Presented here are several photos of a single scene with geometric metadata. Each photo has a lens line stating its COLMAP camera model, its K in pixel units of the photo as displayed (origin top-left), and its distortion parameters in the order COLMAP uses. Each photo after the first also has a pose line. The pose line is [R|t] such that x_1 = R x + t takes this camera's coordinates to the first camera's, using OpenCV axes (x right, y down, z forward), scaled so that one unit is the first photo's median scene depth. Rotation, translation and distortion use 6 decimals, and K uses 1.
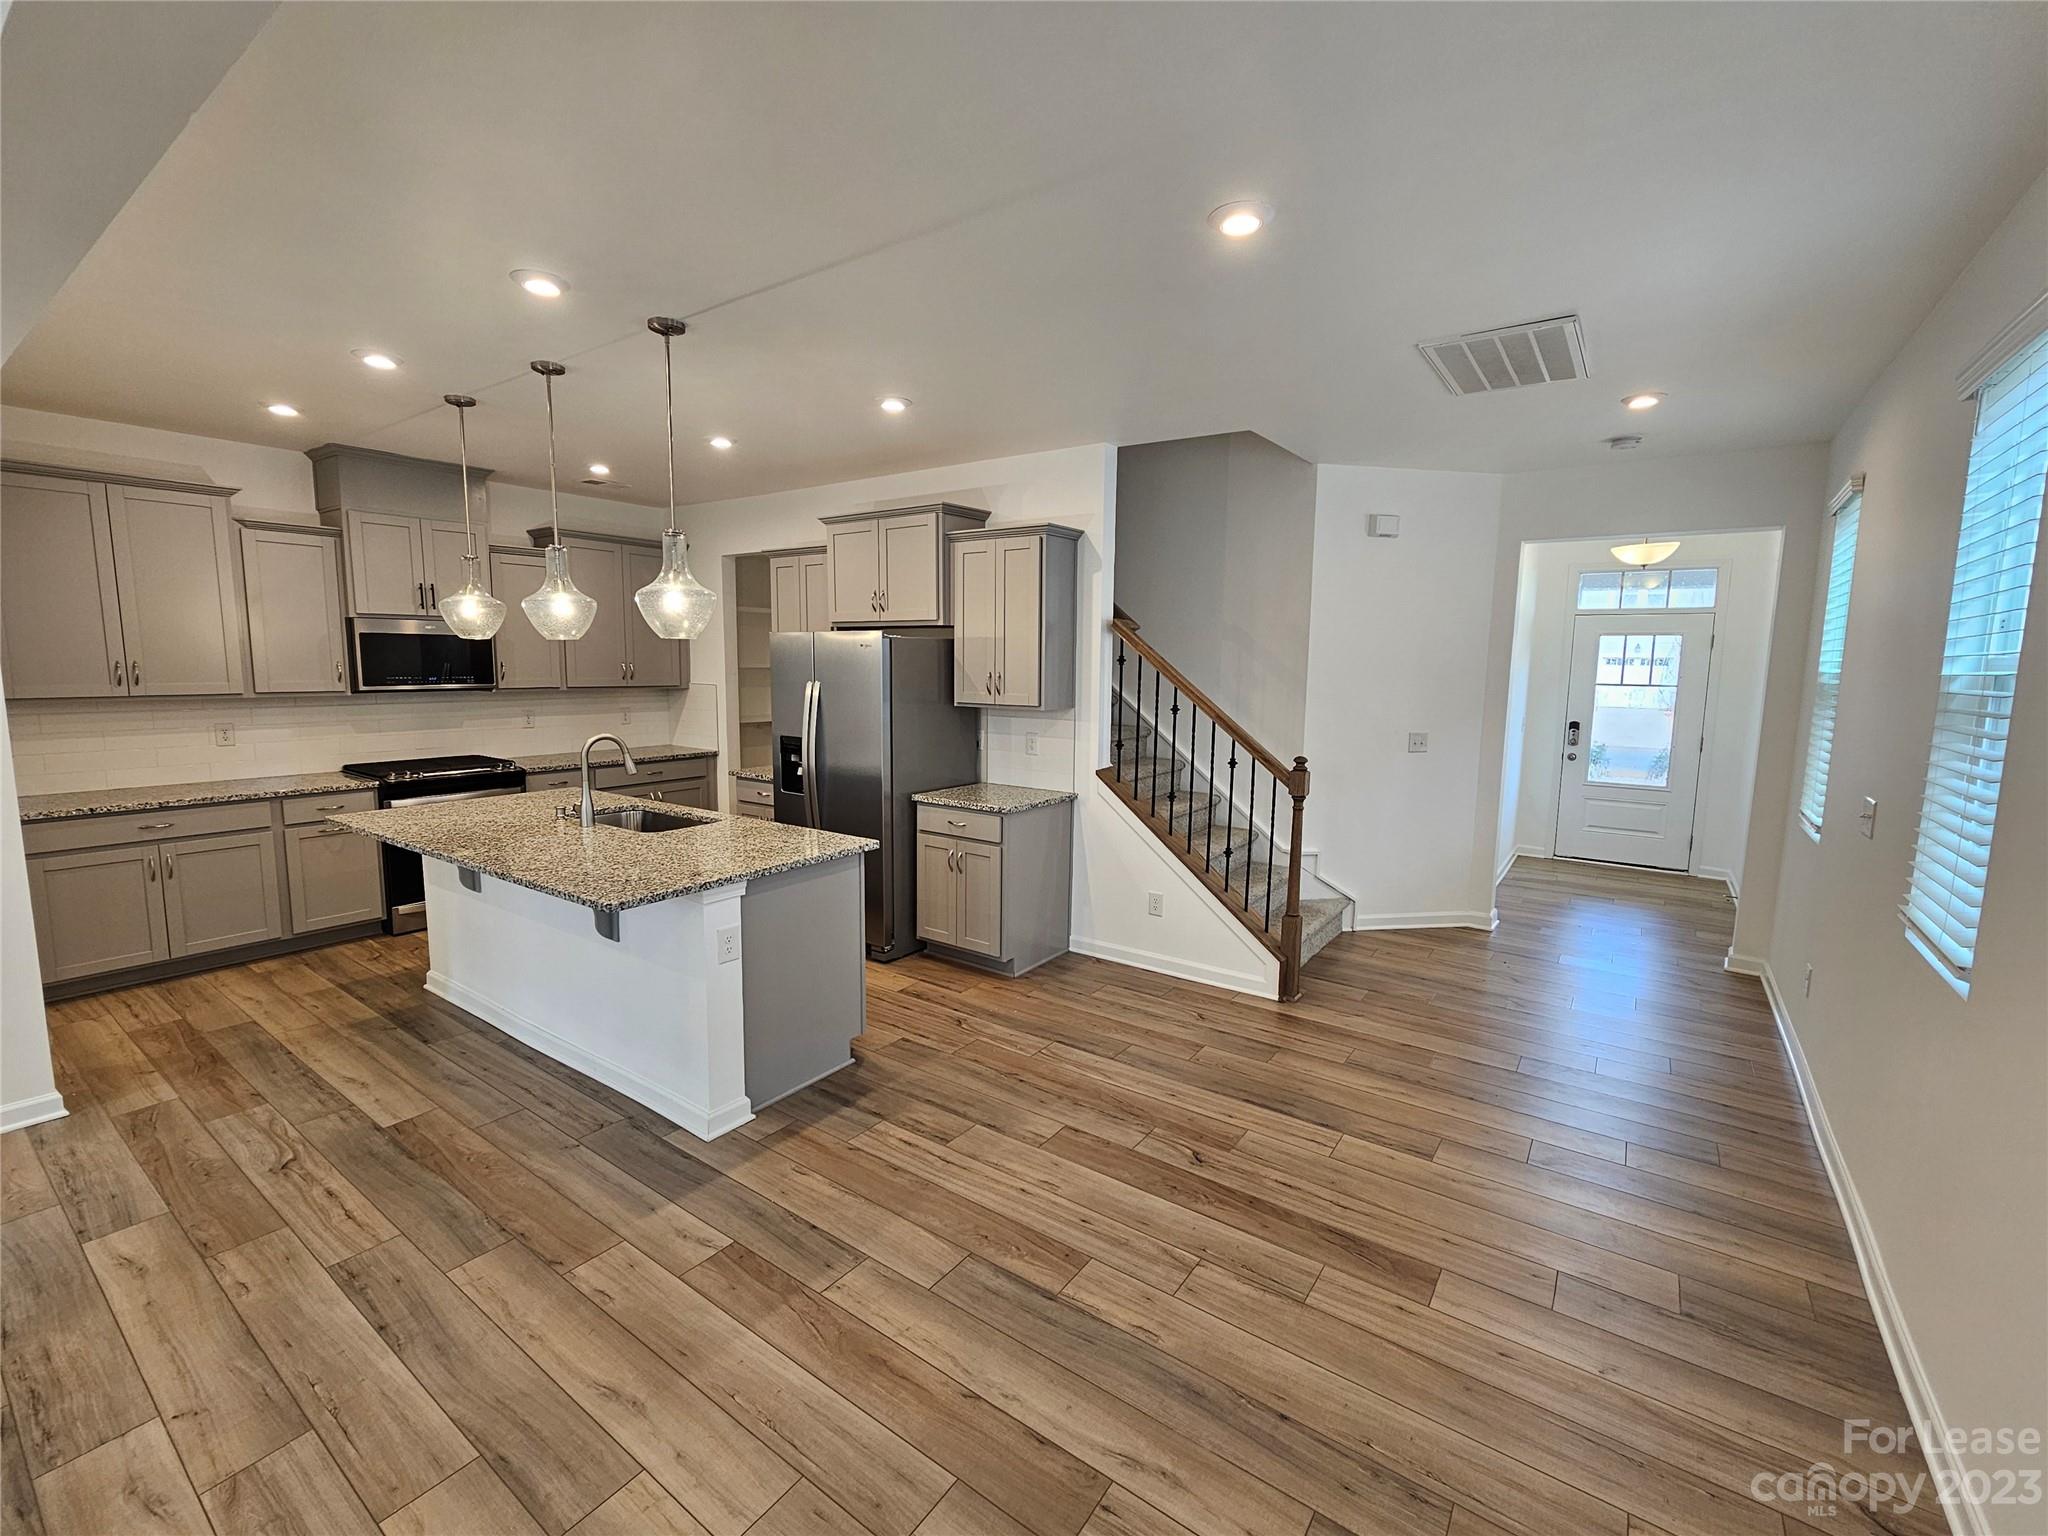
lens RADIAL K [[858.4, 0, 1034.2], [0, 858.4, 779.7], [0, 0, 1]] dist [-0.003996, 0.000772]
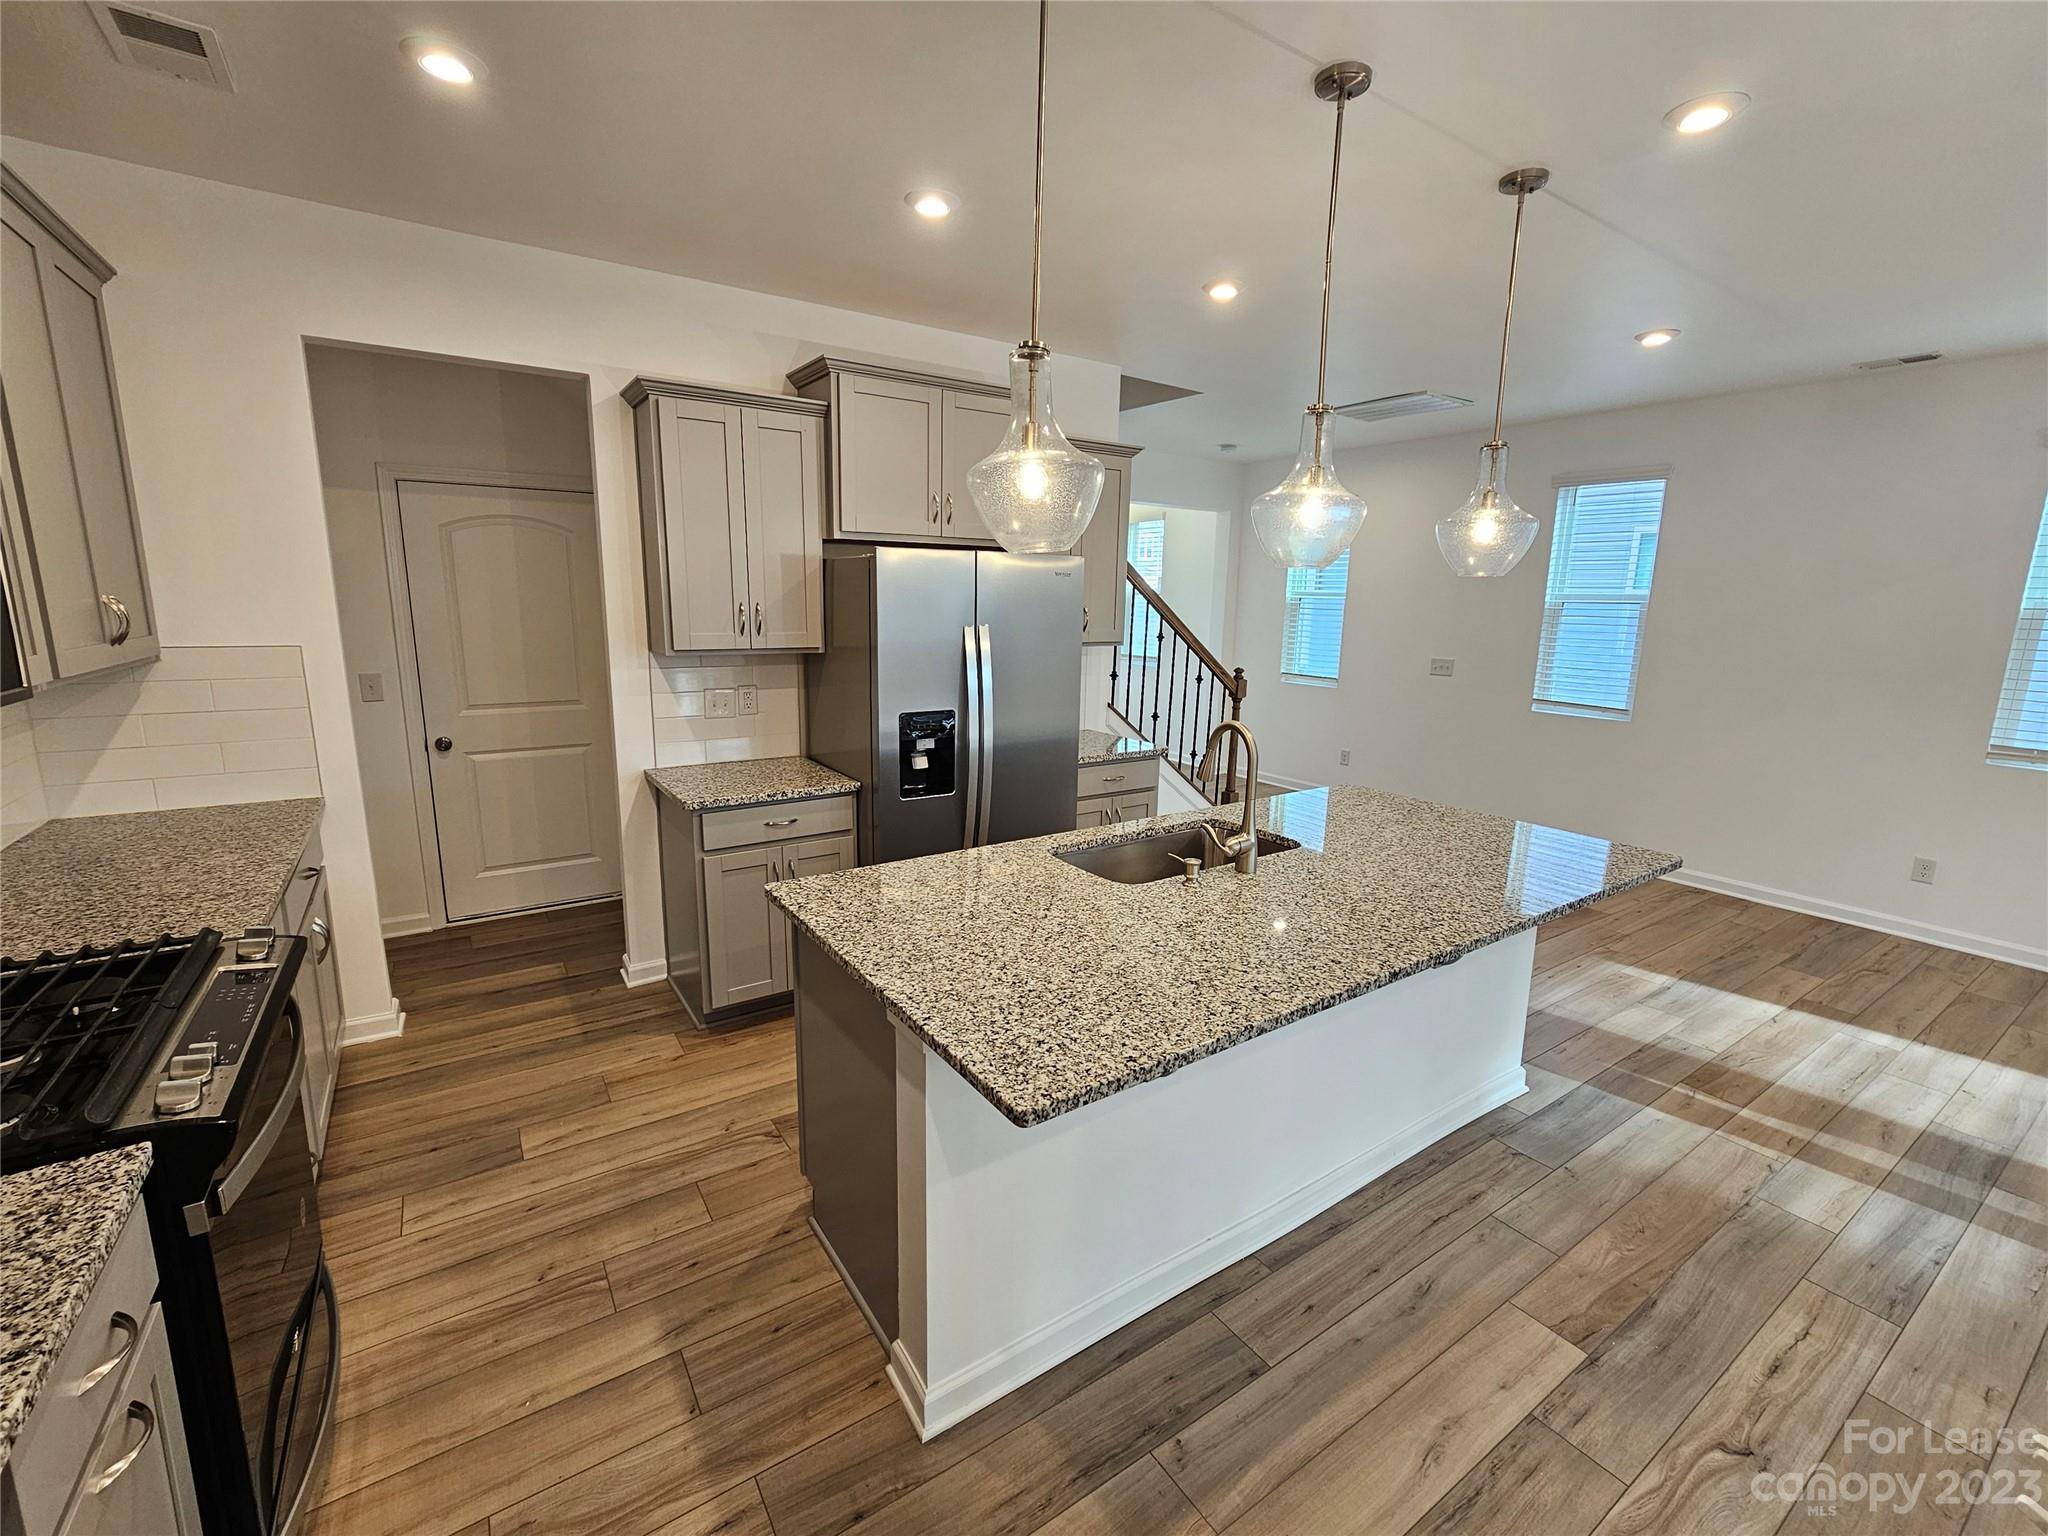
lens RADIAL K [[858.4, 0, 1029.6], [0, 858.4, 778.2], [0, 0, 1]] dist [-0.003996, 0.000772]
pose [[0.362325, -0.202242, 0.909846, -1.038000], [0.118009, 0.978273, 0.170458, -0.124849], [-0.924551, 0.045608, 0.378319, 0.831125]]
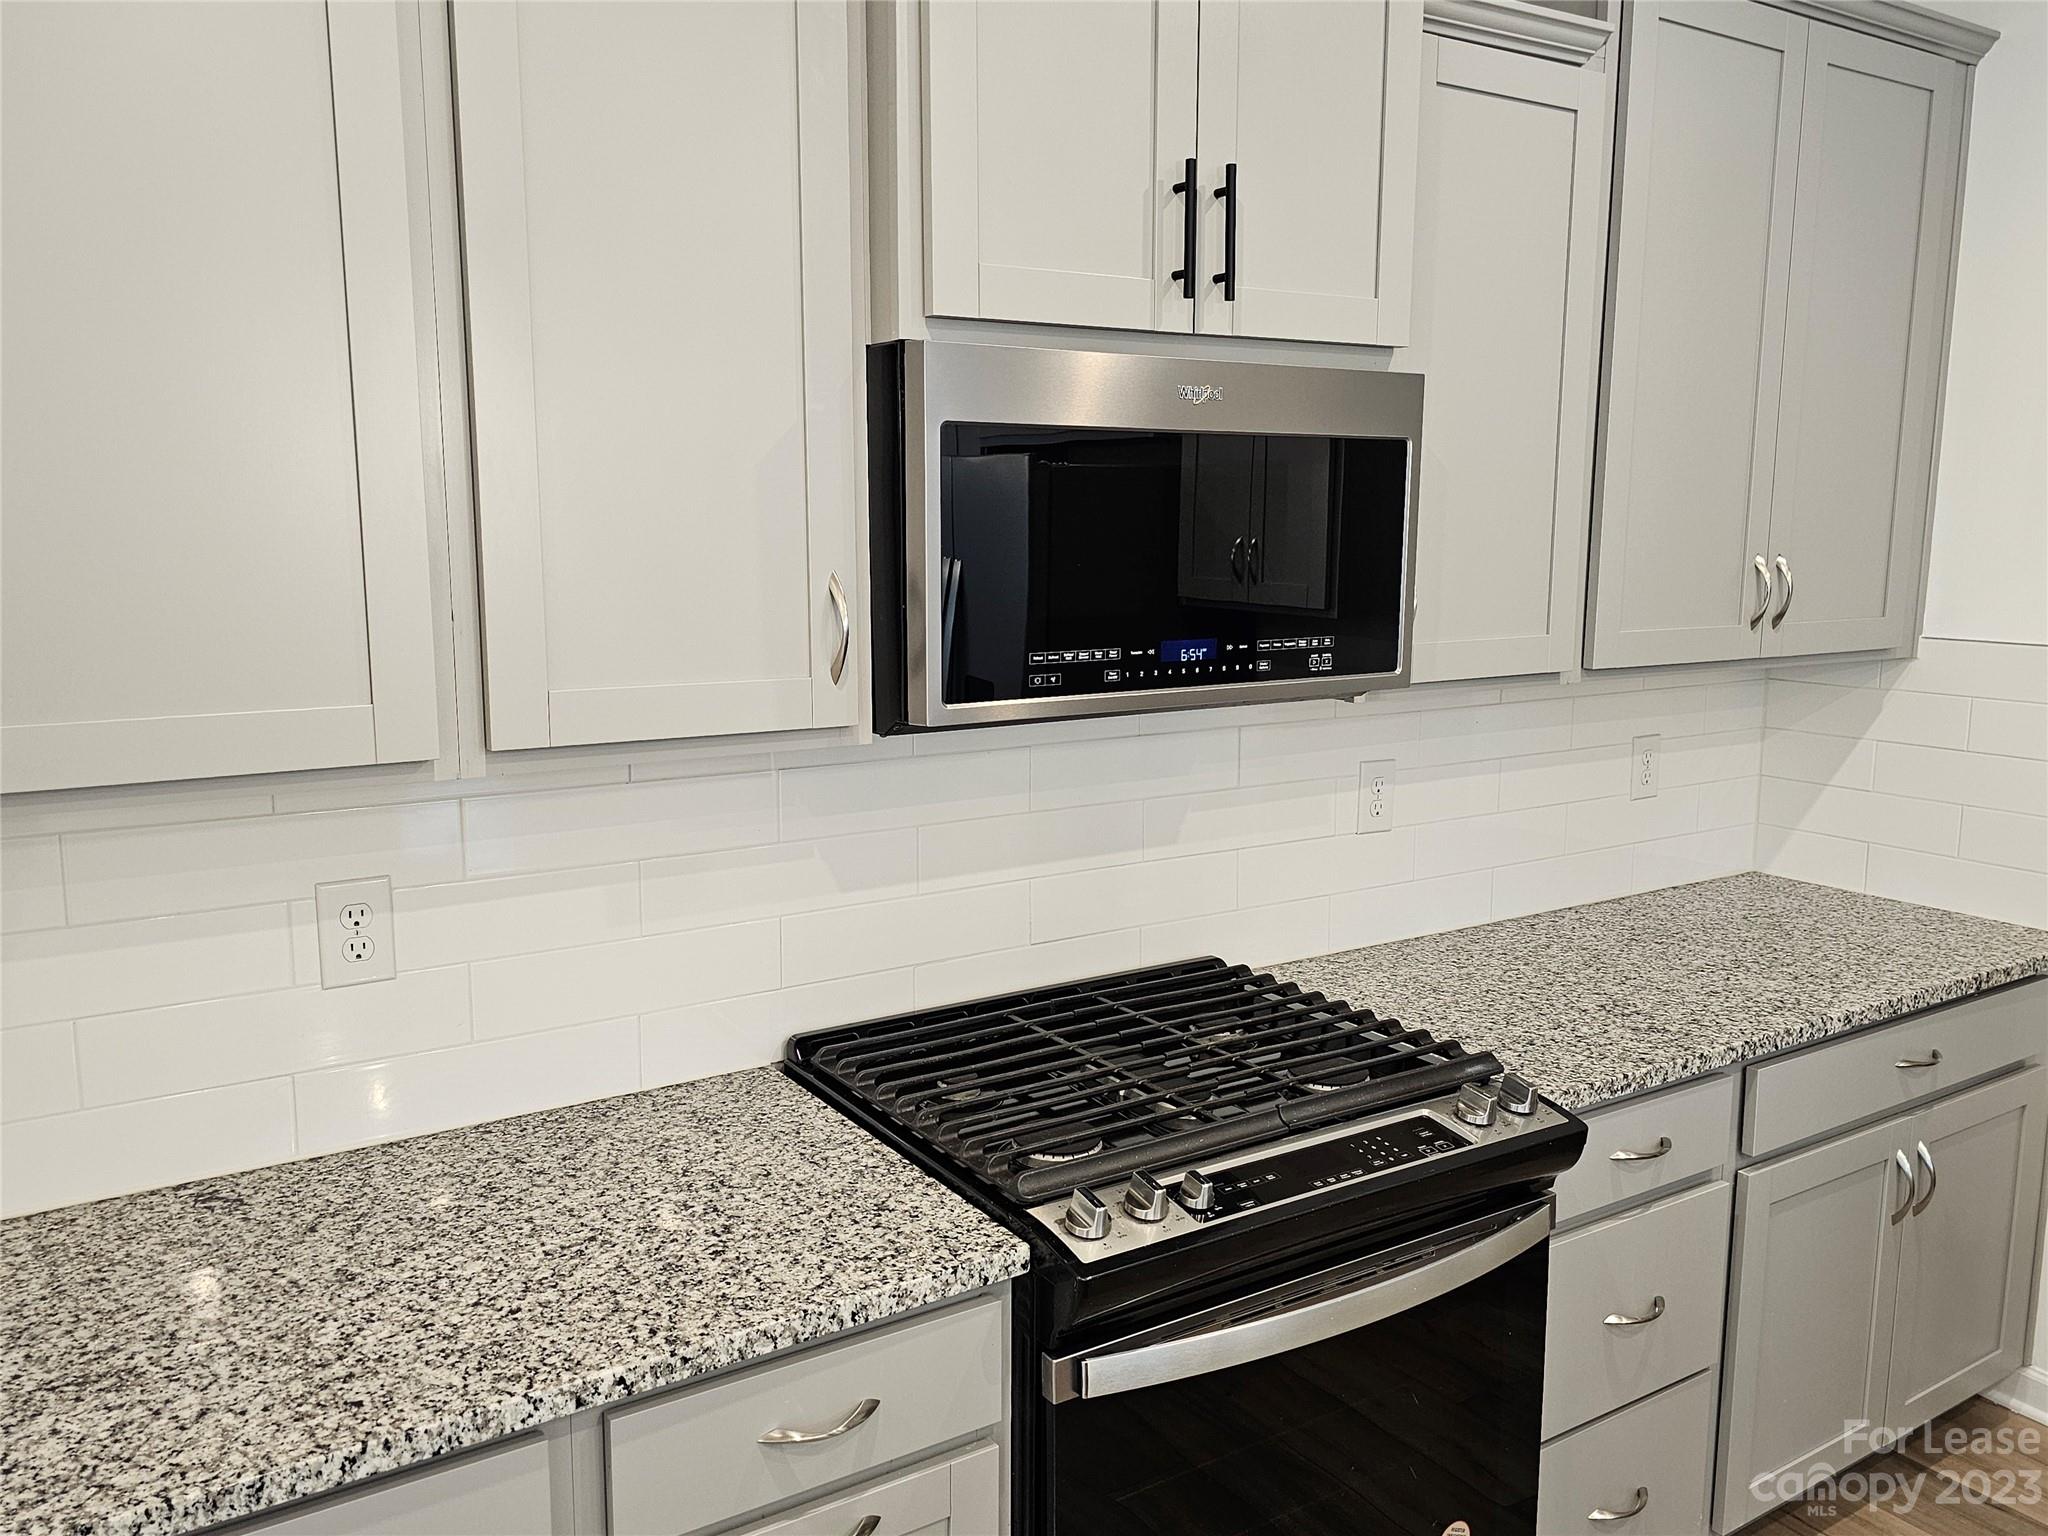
lens RADIAL K [[1604.0, 0, 1026.7], [0, 1604.0, 759.7], [0, 0, 1]] dist [0.076883, -0.080120]
pose [[0.928154, 0.046407, -0.369293, -0.770222], [-0.043730, 0.998921, 0.015620, -0.126129], [0.369619, 0.001651, 0.929182, 0.822480]]
